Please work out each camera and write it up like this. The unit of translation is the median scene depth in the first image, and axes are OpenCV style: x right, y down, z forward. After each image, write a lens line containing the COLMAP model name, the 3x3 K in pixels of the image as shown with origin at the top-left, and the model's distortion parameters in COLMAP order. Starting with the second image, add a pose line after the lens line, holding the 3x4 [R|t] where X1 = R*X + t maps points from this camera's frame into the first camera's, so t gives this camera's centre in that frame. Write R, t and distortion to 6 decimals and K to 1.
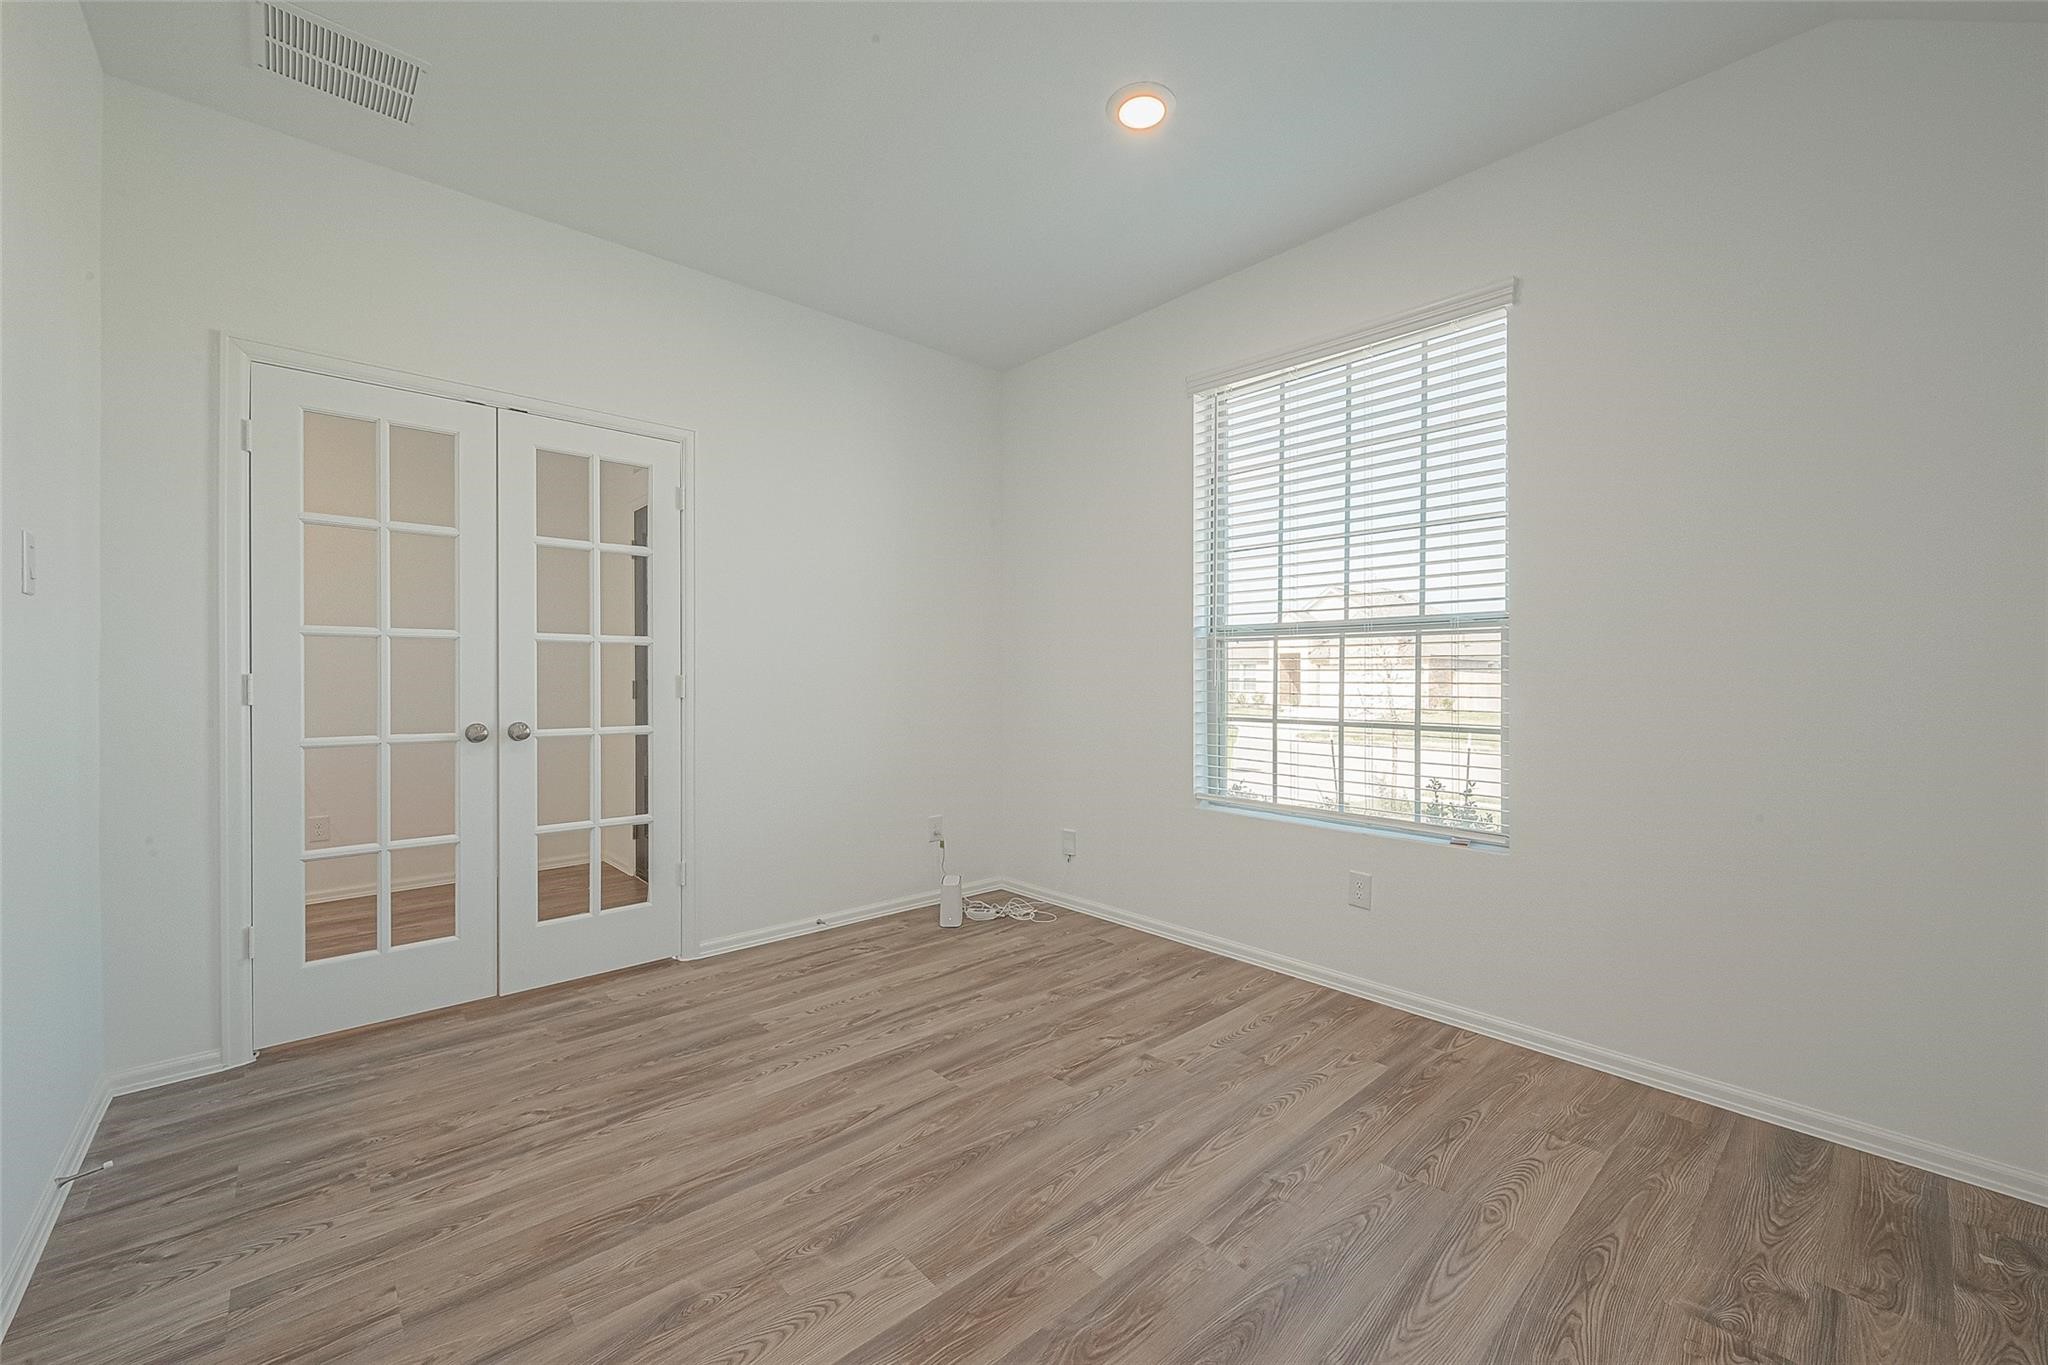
lens RADIAL K [[806.0, 0, 1022.7], [0, 806.0, 680.0], [0, 0, 1]] dist [-0.001126, 0.000014]
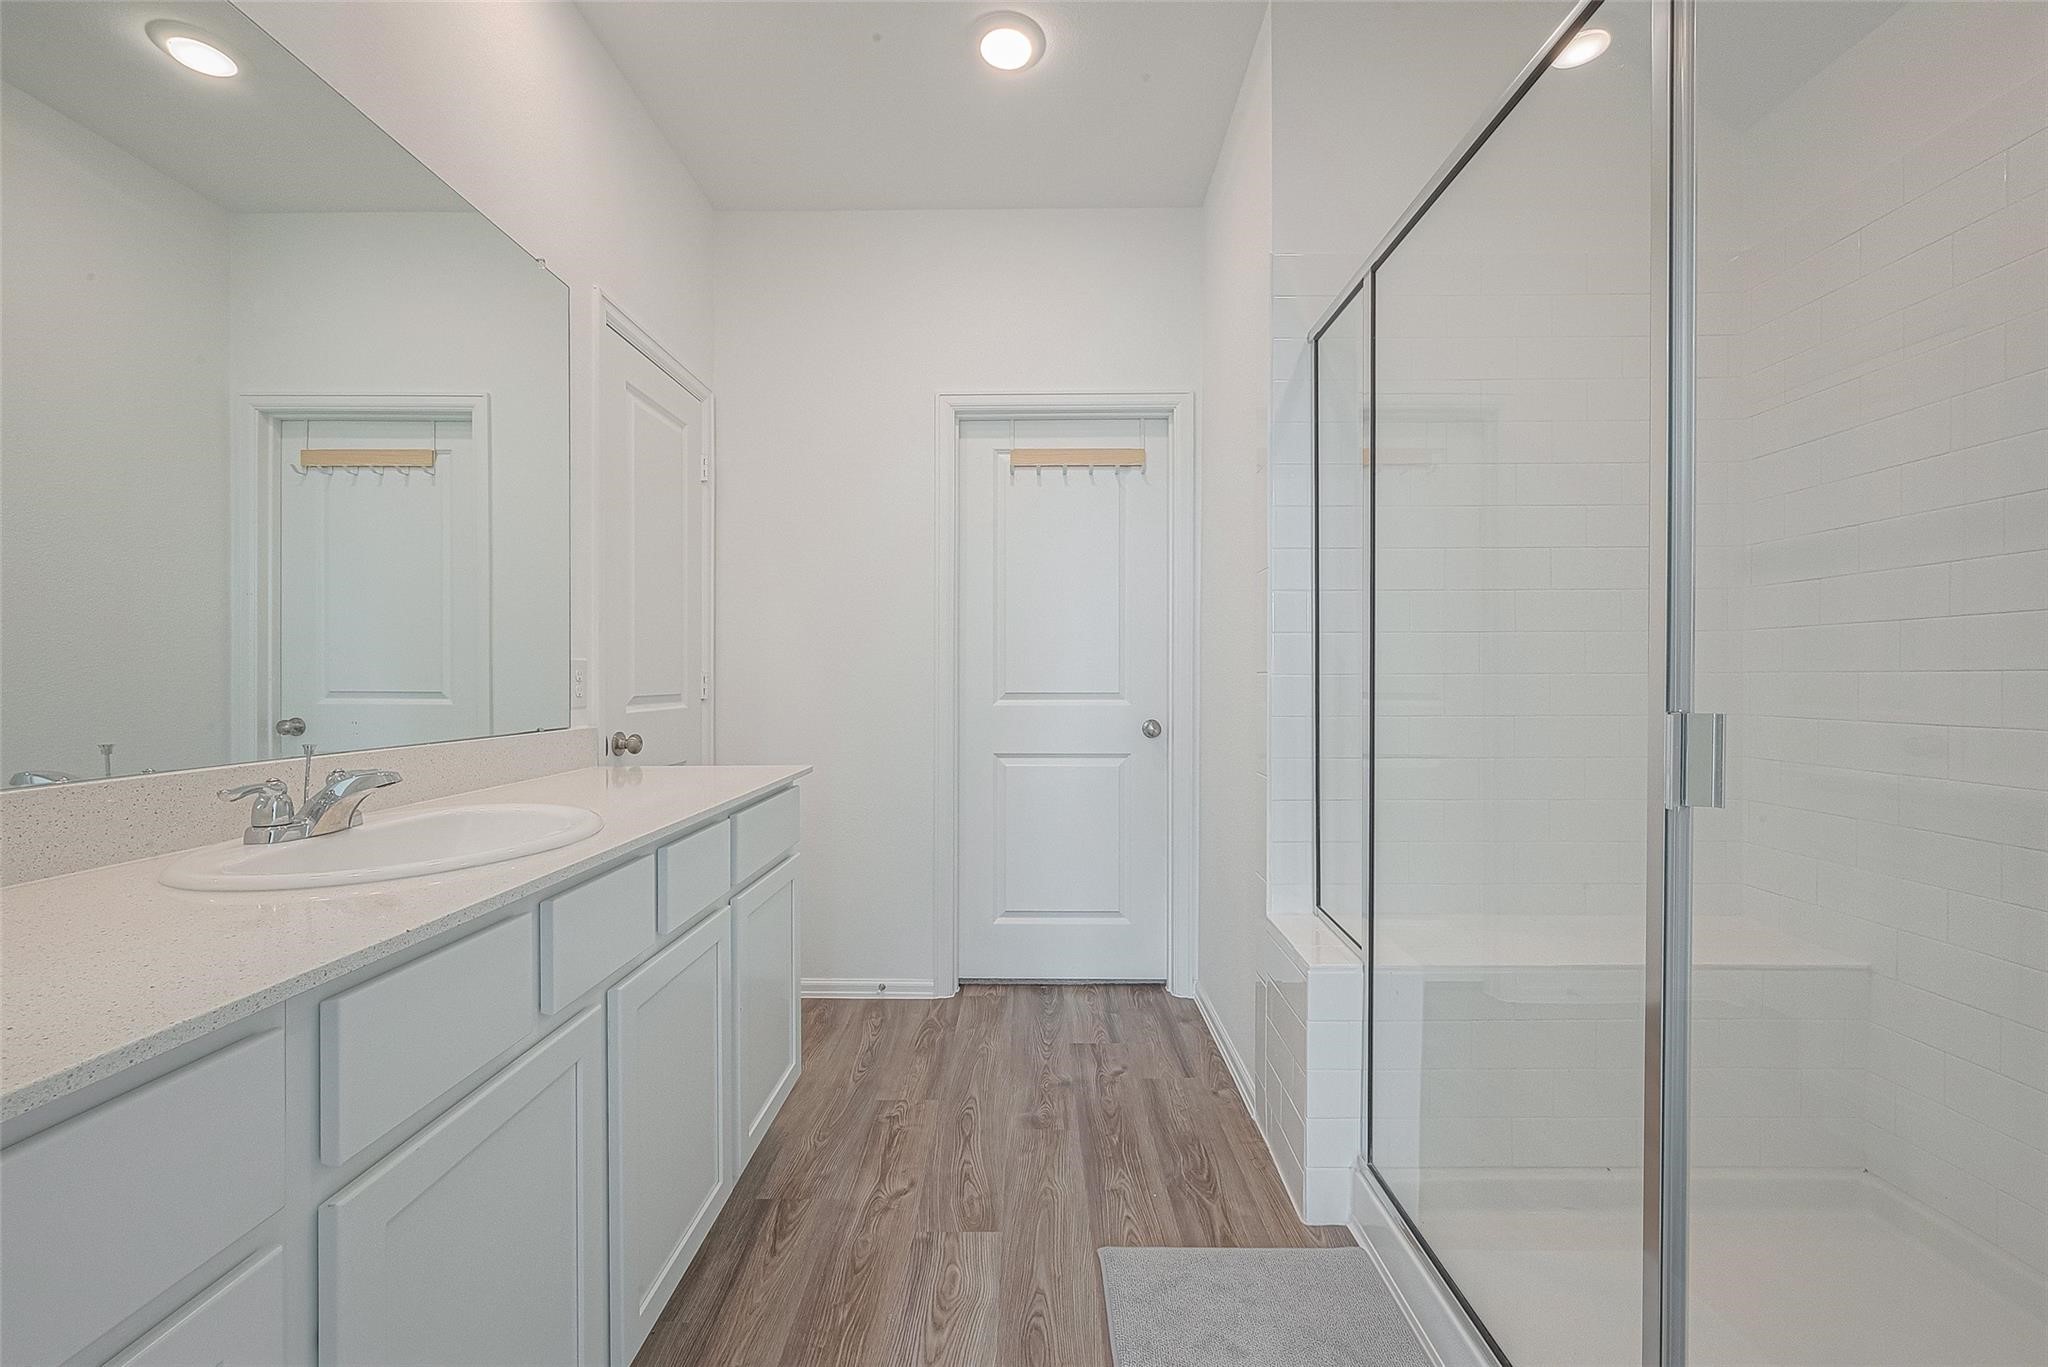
lens RADIAL K [[806.0, 0, 1022.5], [0, 806.0, 684.1], [0, 0, 1]] dist [-0.001126, 0.000014]
pose [[0.679433, -0.003617, 0.733729, -0.285097], [-0.002695, 0.999969, 0.007425, 0.001351], [-0.733733, -0.007023, 0.679402, 0.067462]]
